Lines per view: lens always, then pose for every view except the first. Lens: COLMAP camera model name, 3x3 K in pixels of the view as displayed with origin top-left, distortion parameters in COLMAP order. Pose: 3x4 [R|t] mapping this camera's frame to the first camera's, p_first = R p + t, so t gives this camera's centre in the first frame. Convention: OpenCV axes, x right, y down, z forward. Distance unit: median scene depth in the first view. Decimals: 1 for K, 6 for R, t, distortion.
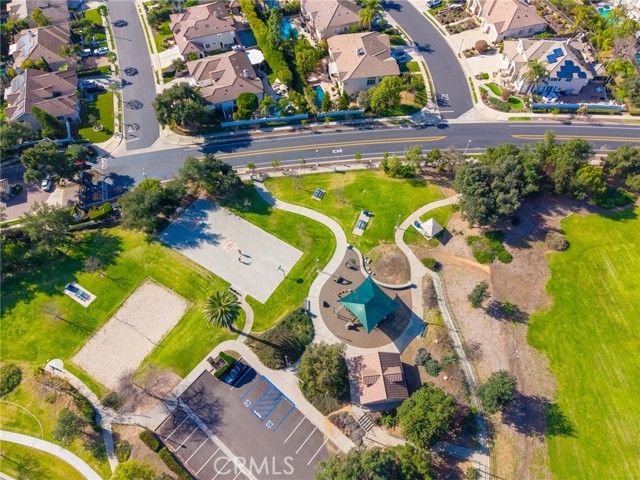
lens RADIAL K [[428.1, 0, 320.0], [0, 428.1, 240.0], [0, 0, 1]] dist [0.037253, -0.038883]
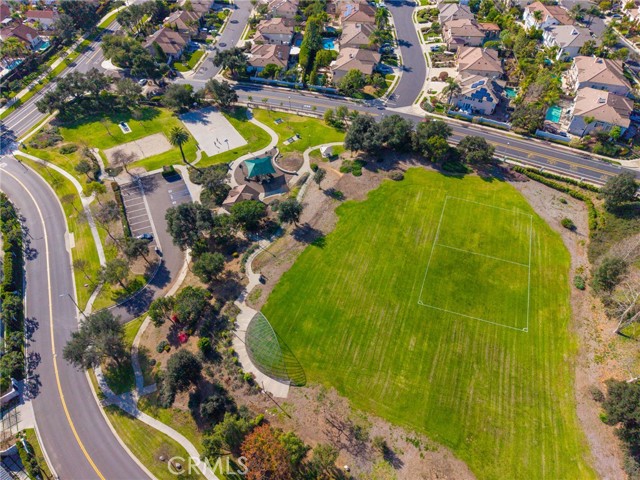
lens RADIAL K [[428.1, 0, 320.0], [0, 428.1, 240.0], [0, 0, 1]] dist [0.037253, -0.038883]
pose [[0.911457, 0.315130, -0.264460, 0.746447], [-0.352943, 0.929262, -0.109105, 0.447975], [0.211370, 0.192784, 0.958205, -0.406583]]
